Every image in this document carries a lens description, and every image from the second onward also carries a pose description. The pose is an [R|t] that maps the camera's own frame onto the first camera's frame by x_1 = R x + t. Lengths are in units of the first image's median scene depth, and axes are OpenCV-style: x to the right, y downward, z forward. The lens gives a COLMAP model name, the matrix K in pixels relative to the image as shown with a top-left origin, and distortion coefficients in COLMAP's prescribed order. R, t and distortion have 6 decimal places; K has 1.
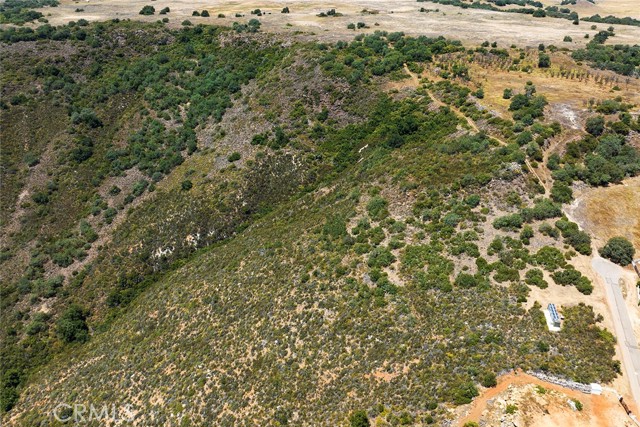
lens RADIAL K [[445.4, 0, 322.1], [0, 445.4, 184.3], [0, 0, 1]] dist [-0.044413, 0.005325]
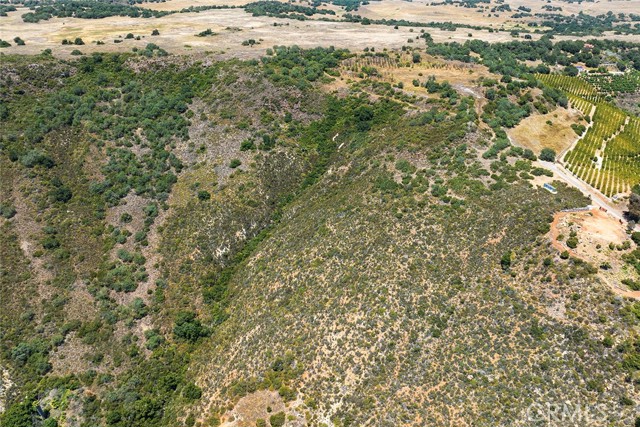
lens RADIAL K [[445.4, 0, 319.9], [0, 445.4, 192.1], [0, 0, 1]] dist [-0.044413, 0.005325]
pose [[0.873052, -0.214919, 0.437709, -0.501255], [0.215660, 0.975253, 0.048704, 0.002580], [-0.437345, 0.051875, 0.897797, -0.123964]]
